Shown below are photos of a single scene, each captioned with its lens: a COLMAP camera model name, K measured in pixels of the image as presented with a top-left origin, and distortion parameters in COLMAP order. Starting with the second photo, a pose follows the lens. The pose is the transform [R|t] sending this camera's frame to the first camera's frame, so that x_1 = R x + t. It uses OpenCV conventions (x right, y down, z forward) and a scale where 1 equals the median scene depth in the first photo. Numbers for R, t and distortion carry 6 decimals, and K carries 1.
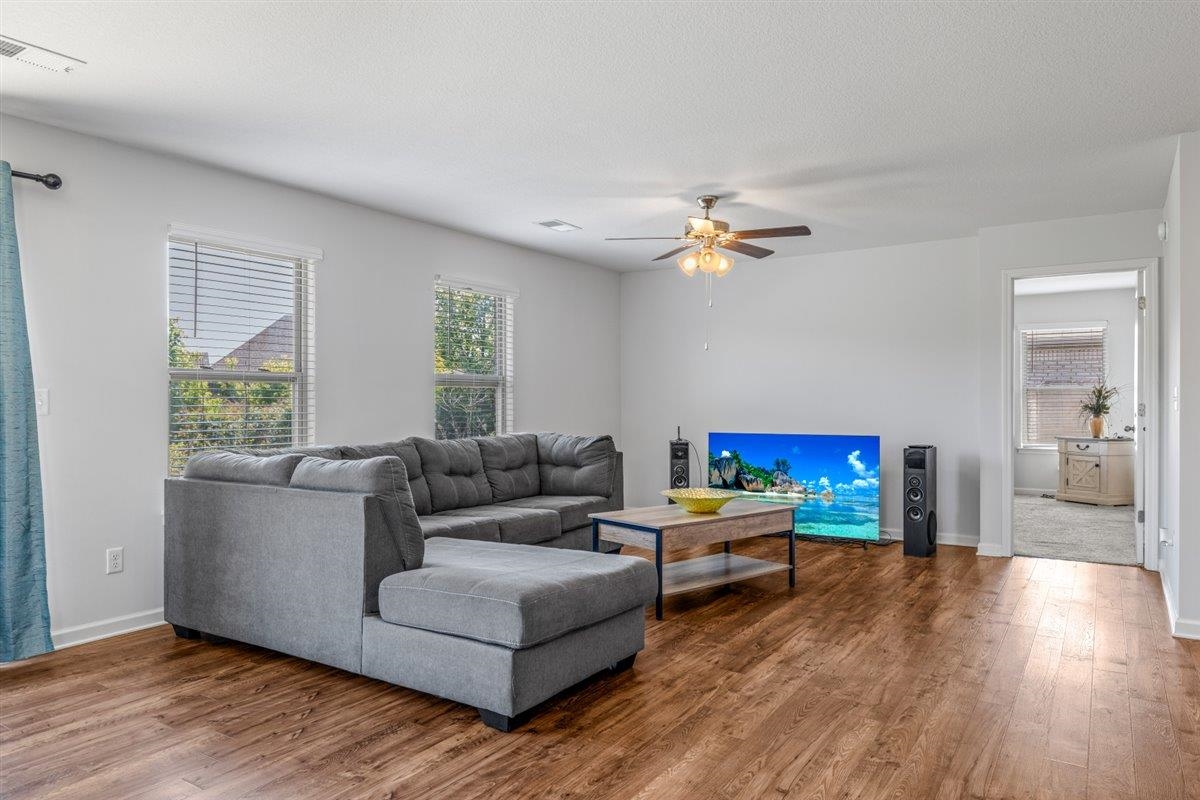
lens RADIAL K [[639.2, 0, 598.2], [0, 639.2, 404.1], [0, 0, 1]] dist [0.020920, 0.000215]
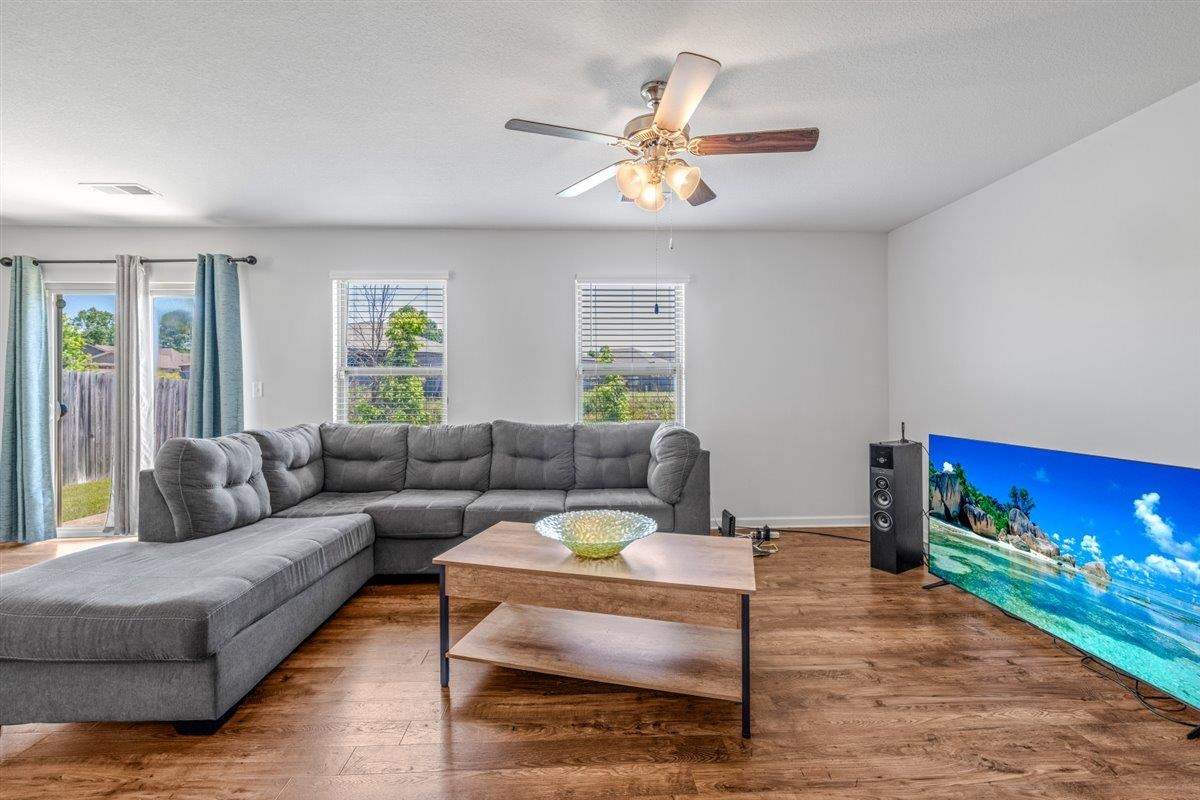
lens RADIAL K [[517.4, 0, 599.6], [0, 517.4, 390.6], [0, 0, 1]] dist [-0.001295, -0.001159]
pose [[0.640193, -0.000412, -0.768214, 0.410728], [0.001067, 0.999999, 0.000353, -0.000329], [0.768214, -0.001046, 0.640193, 0.438354]]
